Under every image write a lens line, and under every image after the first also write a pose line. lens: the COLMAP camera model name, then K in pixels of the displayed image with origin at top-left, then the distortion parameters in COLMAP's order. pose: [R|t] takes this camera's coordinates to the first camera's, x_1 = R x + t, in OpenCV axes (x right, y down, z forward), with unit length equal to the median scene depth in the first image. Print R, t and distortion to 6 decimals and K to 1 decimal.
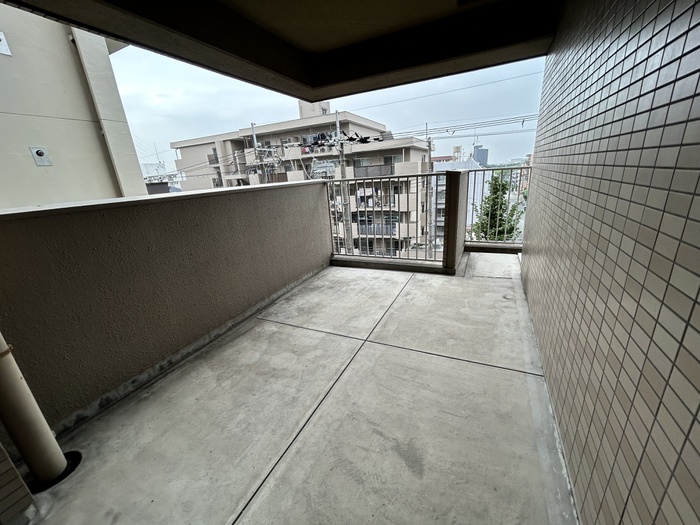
lens RADIAL K [[280.7, 0, 350.0], [0, 280.7, 262.5], [0, 0, 1]] dist [0.001297, 0.000146]
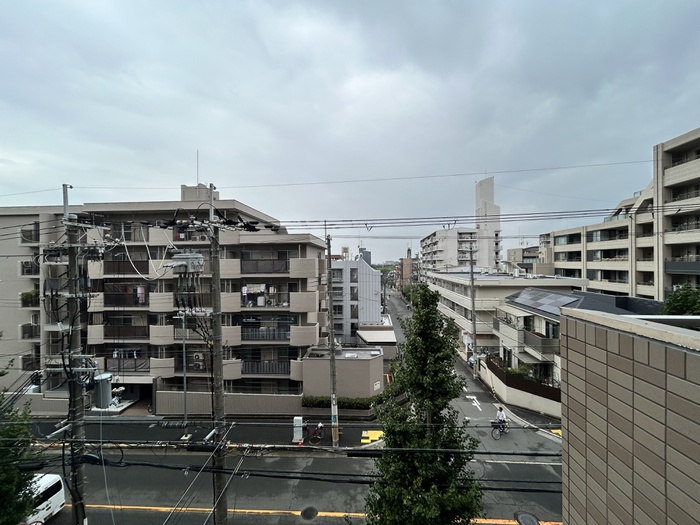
lens RADIAL K [[280.7, 0, 350.0], [0, 280.7, 262.5], [0, 0, 1]] dist [0.001297, 0.000146]
pose [[0.933078, 0.061238, 0.354423, 0.020487], [0.055272, 0.949282, -0.309531, -0.050884], [-0.355402, 0.308406, 0.882369, 0.134671]]
